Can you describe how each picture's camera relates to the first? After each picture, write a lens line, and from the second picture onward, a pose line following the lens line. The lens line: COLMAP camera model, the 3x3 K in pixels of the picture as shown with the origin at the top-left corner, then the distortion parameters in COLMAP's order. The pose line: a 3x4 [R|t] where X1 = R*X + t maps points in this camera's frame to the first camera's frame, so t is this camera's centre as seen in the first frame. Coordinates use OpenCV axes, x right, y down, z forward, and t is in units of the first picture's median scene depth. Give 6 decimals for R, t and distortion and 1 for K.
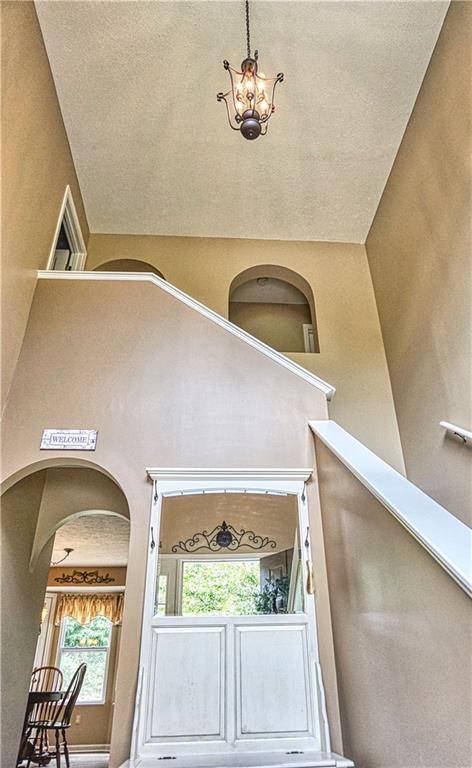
lens RADIAL K [[504.2, 0, 244.3], [0, 504.2, 415.4], [0, 0, 1]] dist [-0.000033, 0.000255]
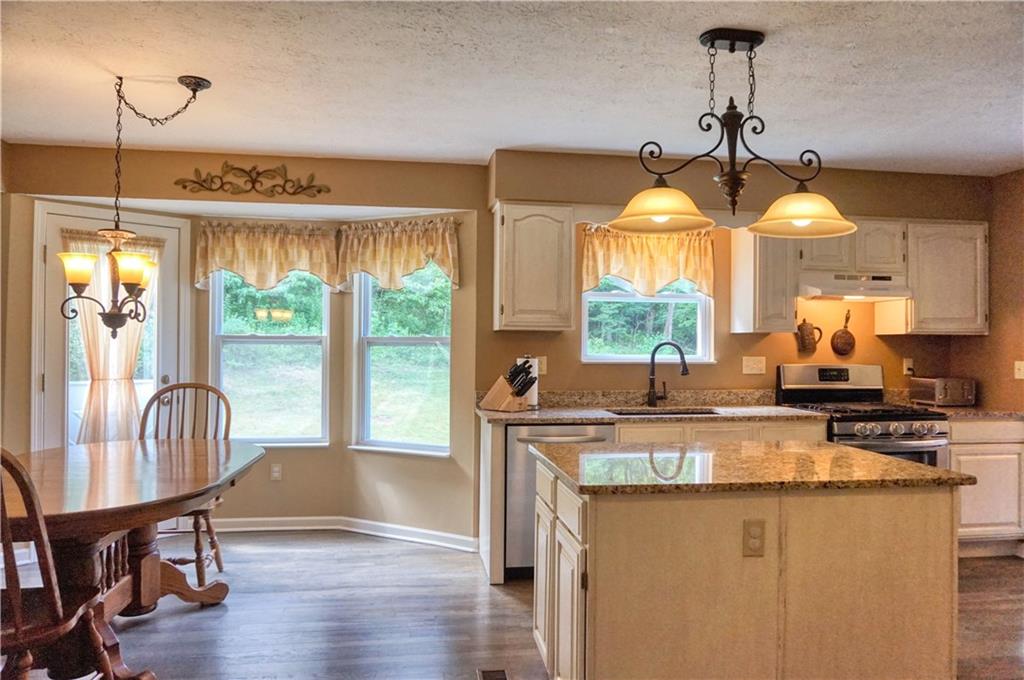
lens RADIAL K [[690.1, 0, 512.0], [0, 690.1, 340.0], [0, 0, 1]] dist [-0.044223, 0.039795]
pose [[0.996988, 0.021510, 0.074508, -0.153466], [-0.053997, 0.882154, 0.467856, 0.170600], [-0.055664, -0.470470, 0.880658, 0.462048]]
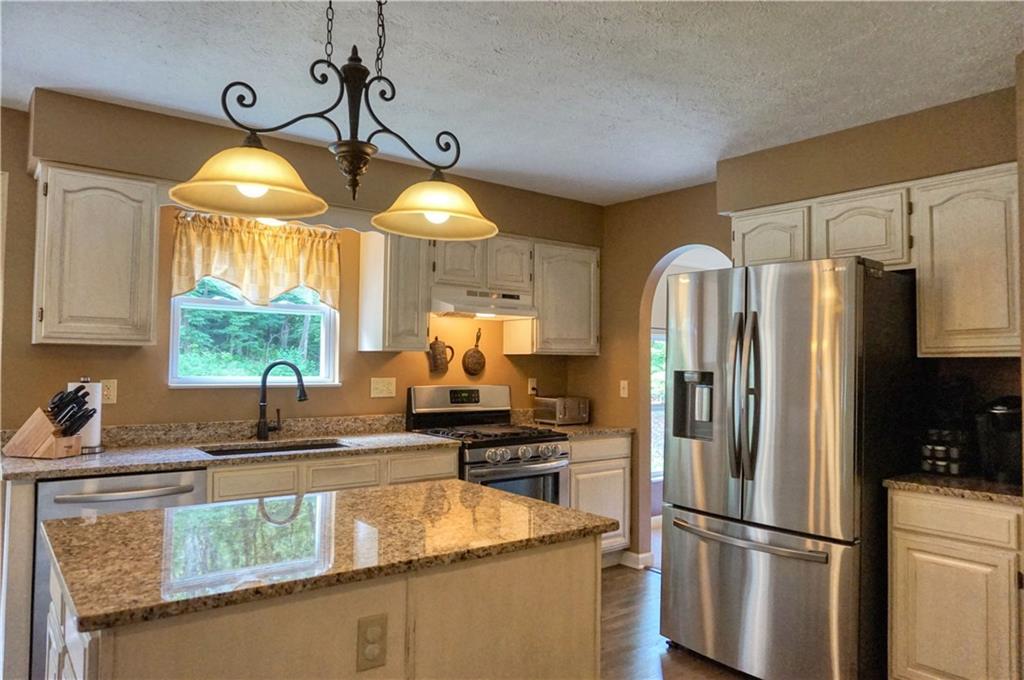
lens RADIAL K [[690.1, 0, 512.0], [0, 690.1, 340.0], [0, 0, 1]] dist [-0.044223, 0.039795]
pose [[0.830624, 0.041514, 0.555284, -0.118554], [-0.284975, 0.888419, 0.359862, 0.200567], [-0.478386, -0.457152, 0.749773, 0.525821]]
